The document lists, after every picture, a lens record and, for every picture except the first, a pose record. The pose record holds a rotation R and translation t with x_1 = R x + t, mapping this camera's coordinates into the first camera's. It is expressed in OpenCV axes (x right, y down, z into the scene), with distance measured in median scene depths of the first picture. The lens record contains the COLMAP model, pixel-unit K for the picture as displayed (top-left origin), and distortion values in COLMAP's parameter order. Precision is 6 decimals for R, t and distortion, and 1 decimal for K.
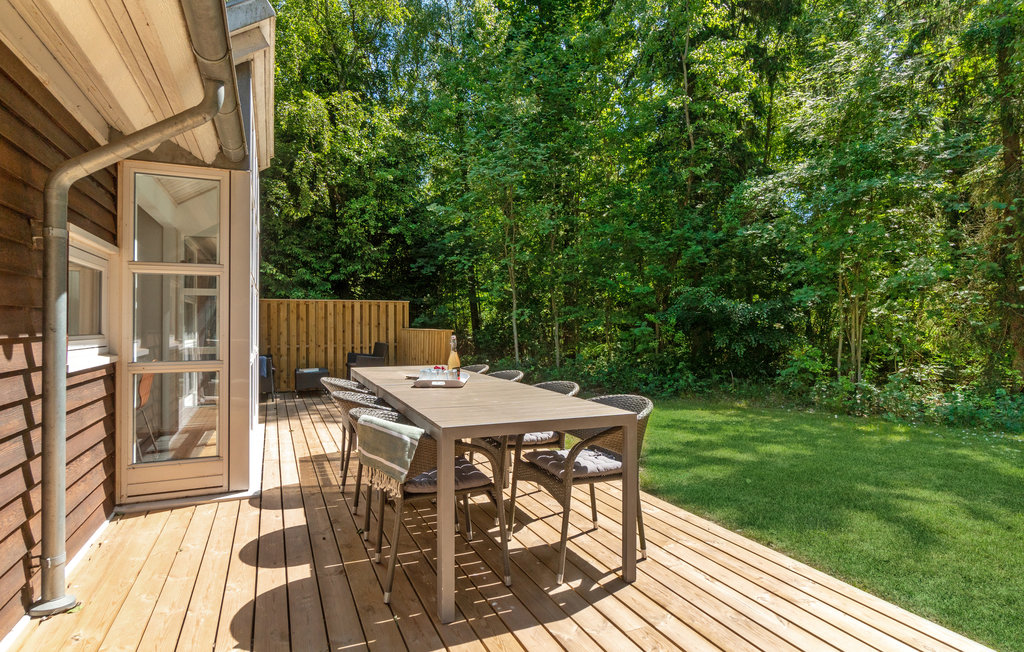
lens RADIAL K [[572.3, 0, 511.2], [0, 572.3, 322.6], [0, 0, 1]] dist [-0.004842, 0.000555]
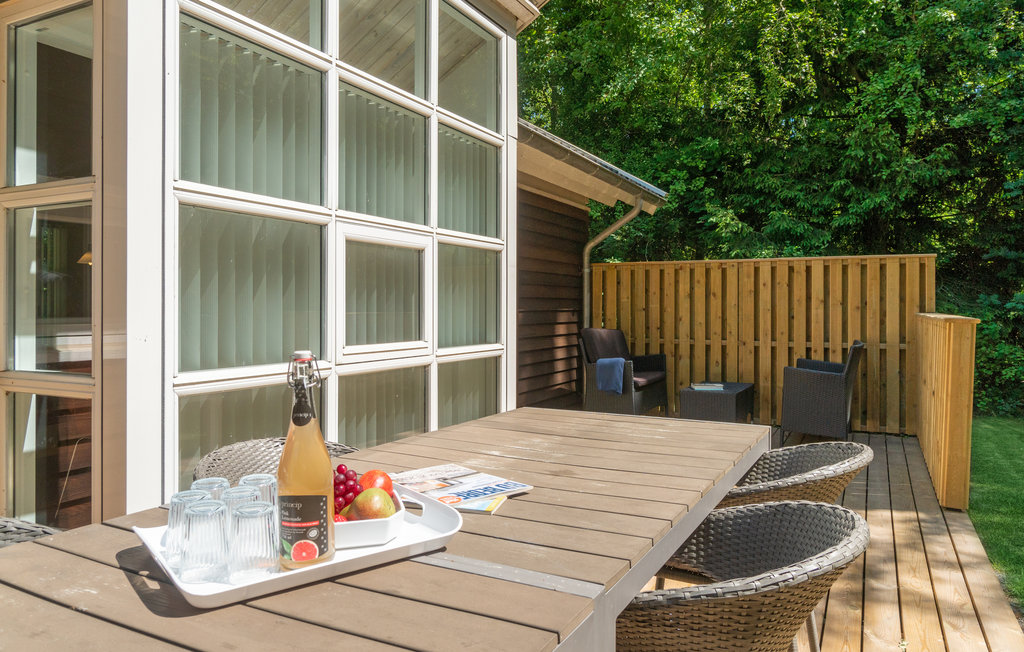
lens RADIAL K [[736.3, 0, 507.5], [0, 736.3, 319.3], [0, 0, 1]] dist [0.005637, 0.000974]
pose [[0.637438, 0.017273, -0.770308, 0.063996], [0.001686, 0.999715, 0.023812, 0.000244], [0.770500, -0.016478, 0.637228, 0.358955]]
